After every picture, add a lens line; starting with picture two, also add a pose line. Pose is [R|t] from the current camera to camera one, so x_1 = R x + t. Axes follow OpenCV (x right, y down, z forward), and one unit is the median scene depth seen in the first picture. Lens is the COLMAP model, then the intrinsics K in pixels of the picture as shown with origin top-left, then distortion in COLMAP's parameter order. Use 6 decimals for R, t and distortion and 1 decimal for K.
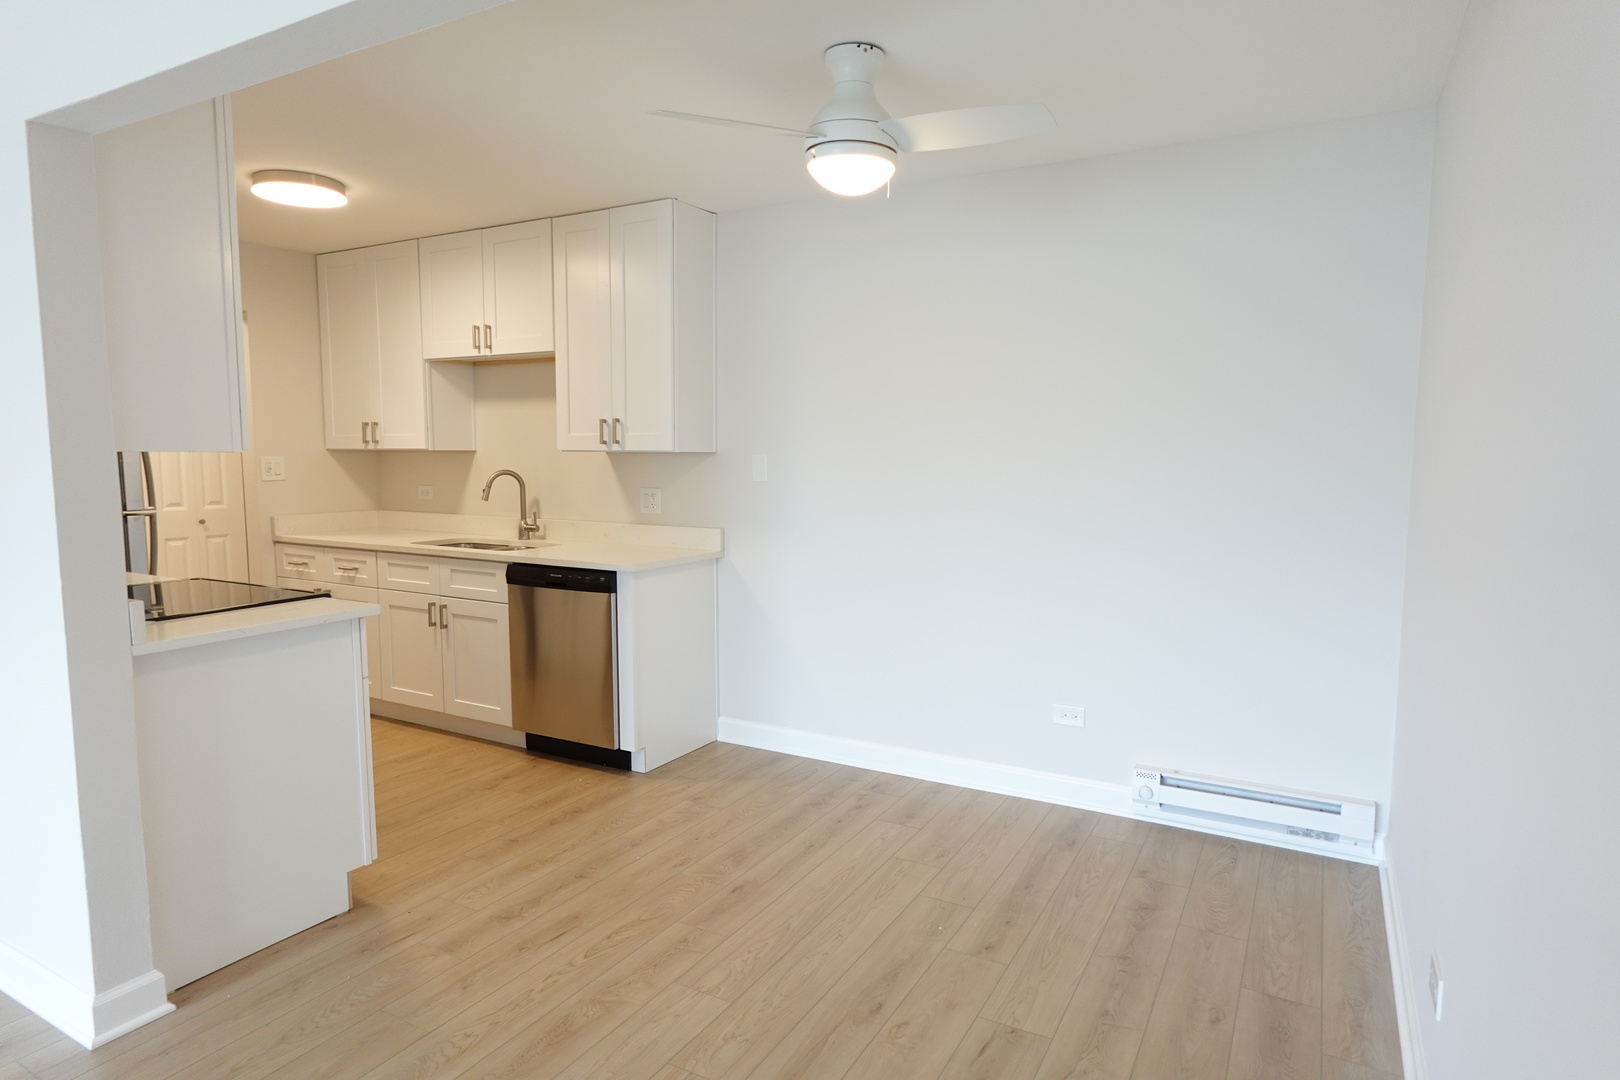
lens RADIAL K [[915.6, 0, 814.3], [0, 915.6, 539.9], [0, 0, 1]] dist [-0.007103, 0.002656]
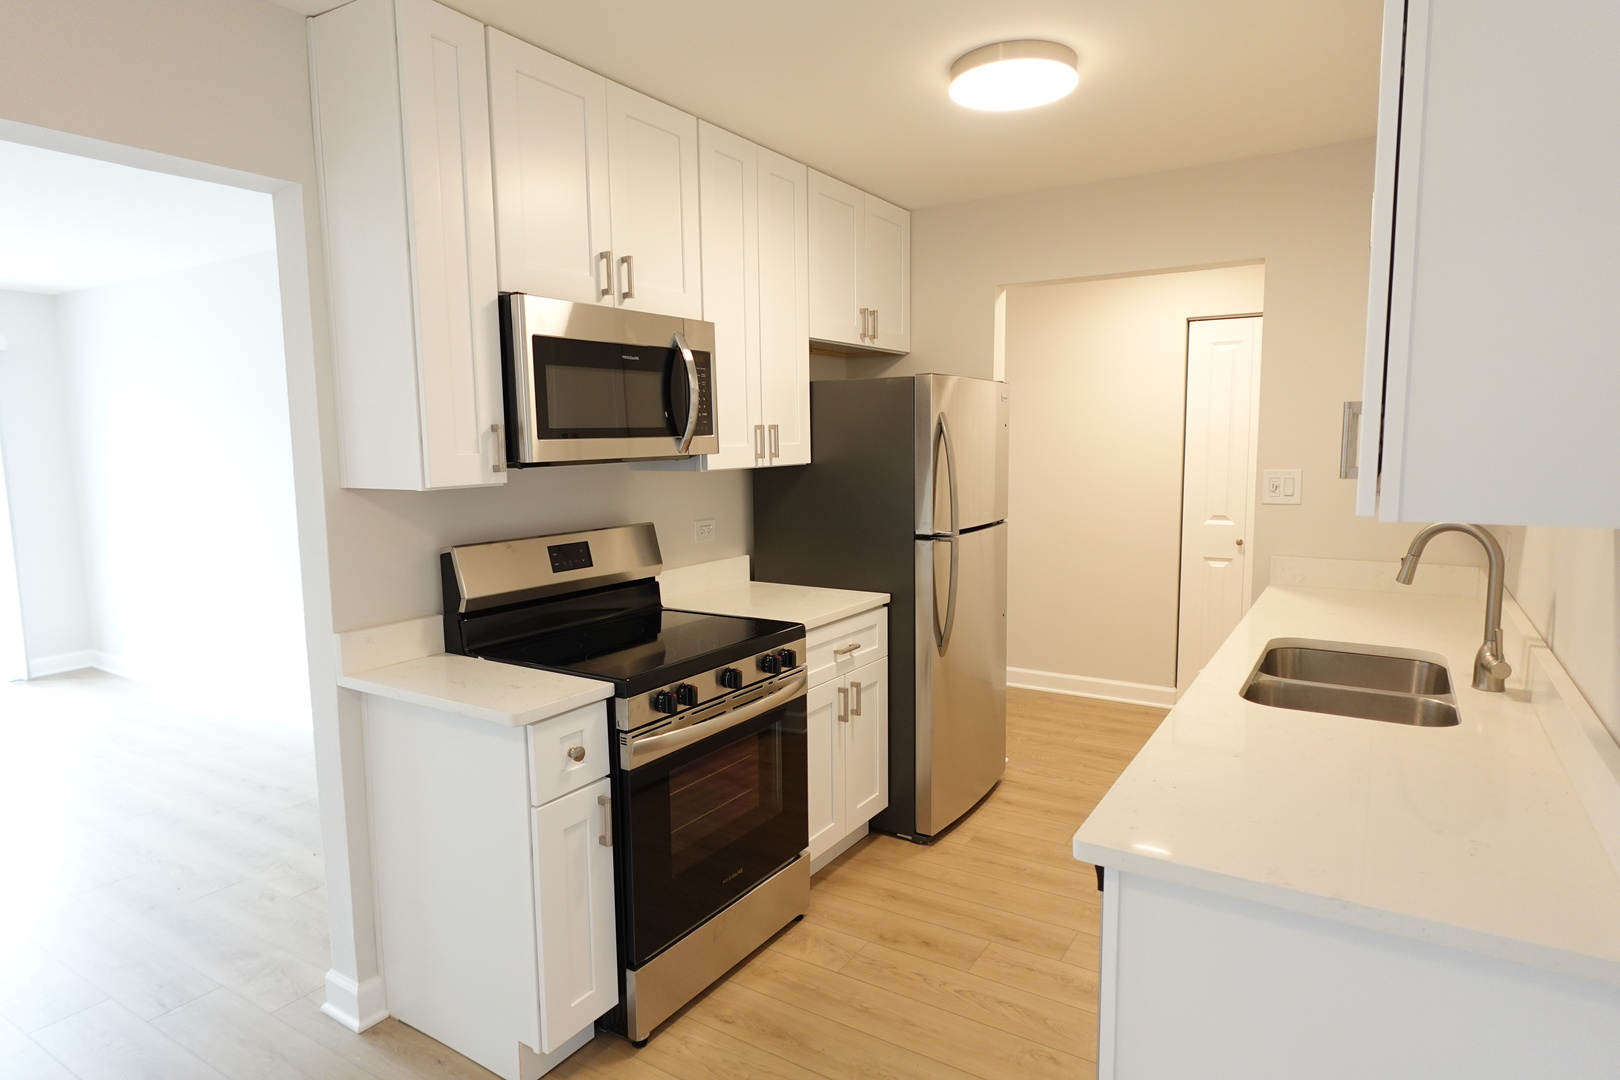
lens RADIAL K [[915.6, 0, 811.2], [0, 915.6, 542.4], [0, 0, 1]] dist [-0.007103, 0.002656]
pose [[-0.057567, 0.111564, -0.992088, 0.134908], [-0.082036, 0.989847, 0.116072, -0.114159], [0.994965, 0.088069, -0.047831, 0.904961]]
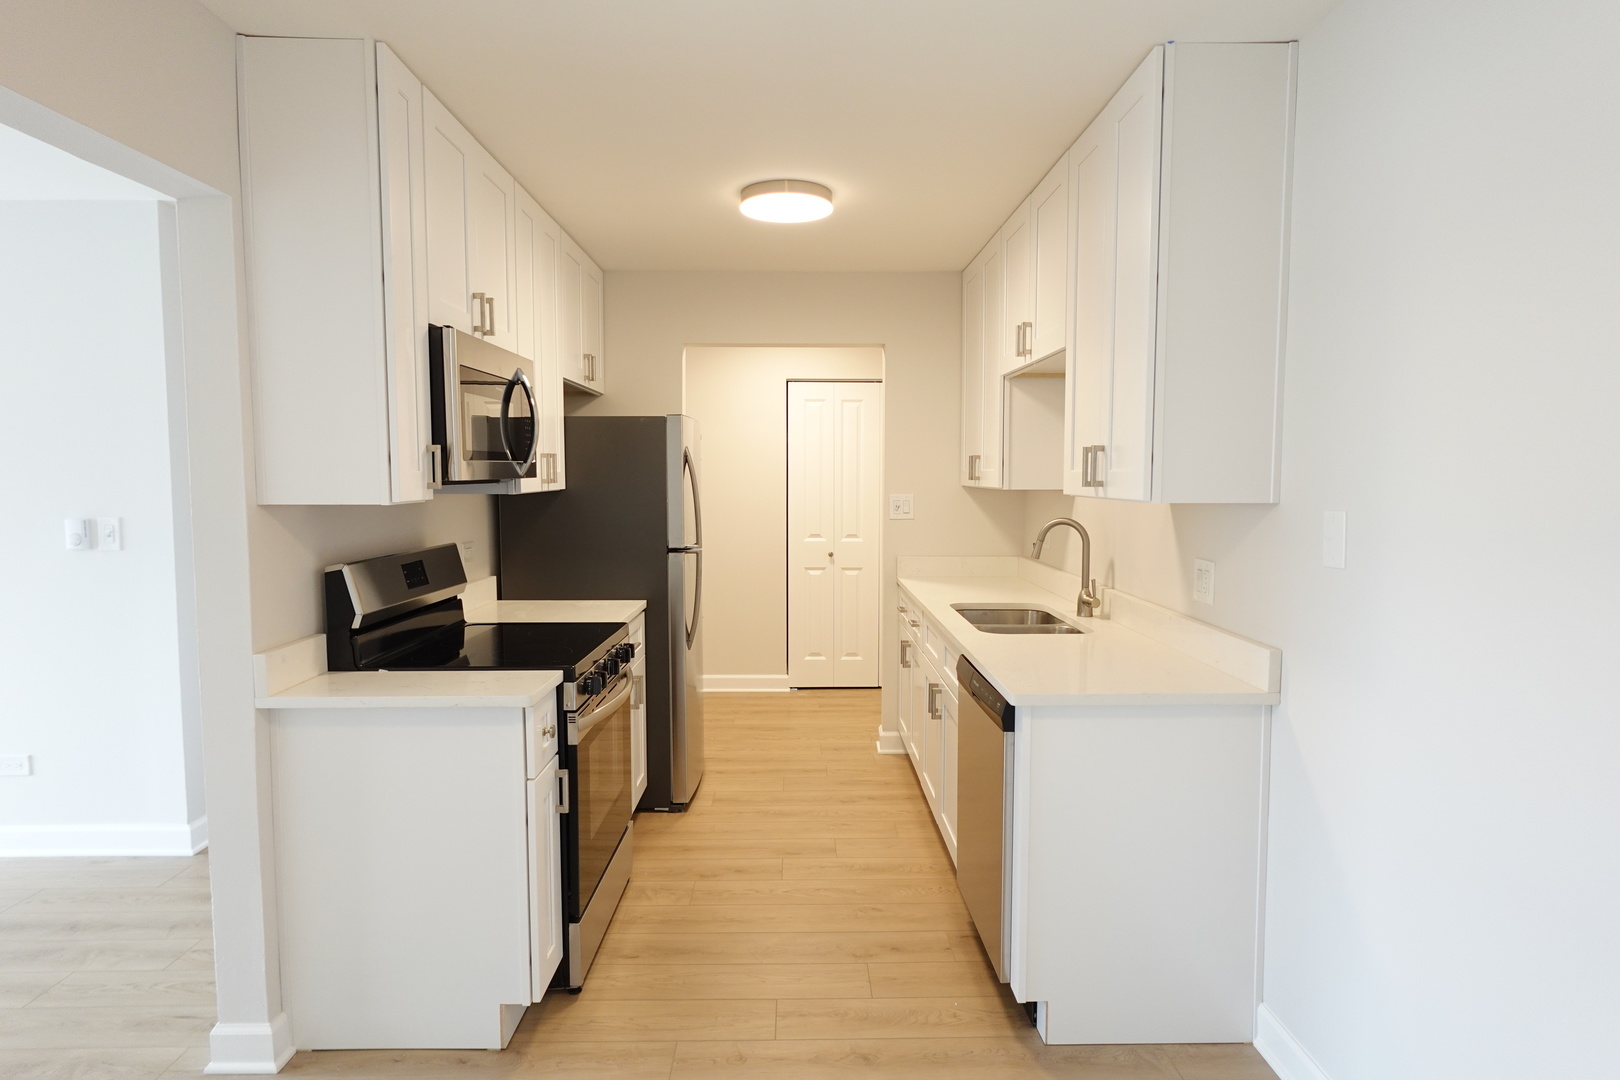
lens RADIAL K [[915.6, 0, 812.5], [0, 915.6, 540.9], [0, 0, 1]] dist [-0.007103, 0.002656]
pose [[0.501387, 0.059209, -0.863195, 0.240100], [-0.080496, 0.996521, 0.021598, -0.073171], [0.861471, 0.058655, 0.504409, 0.581918]]
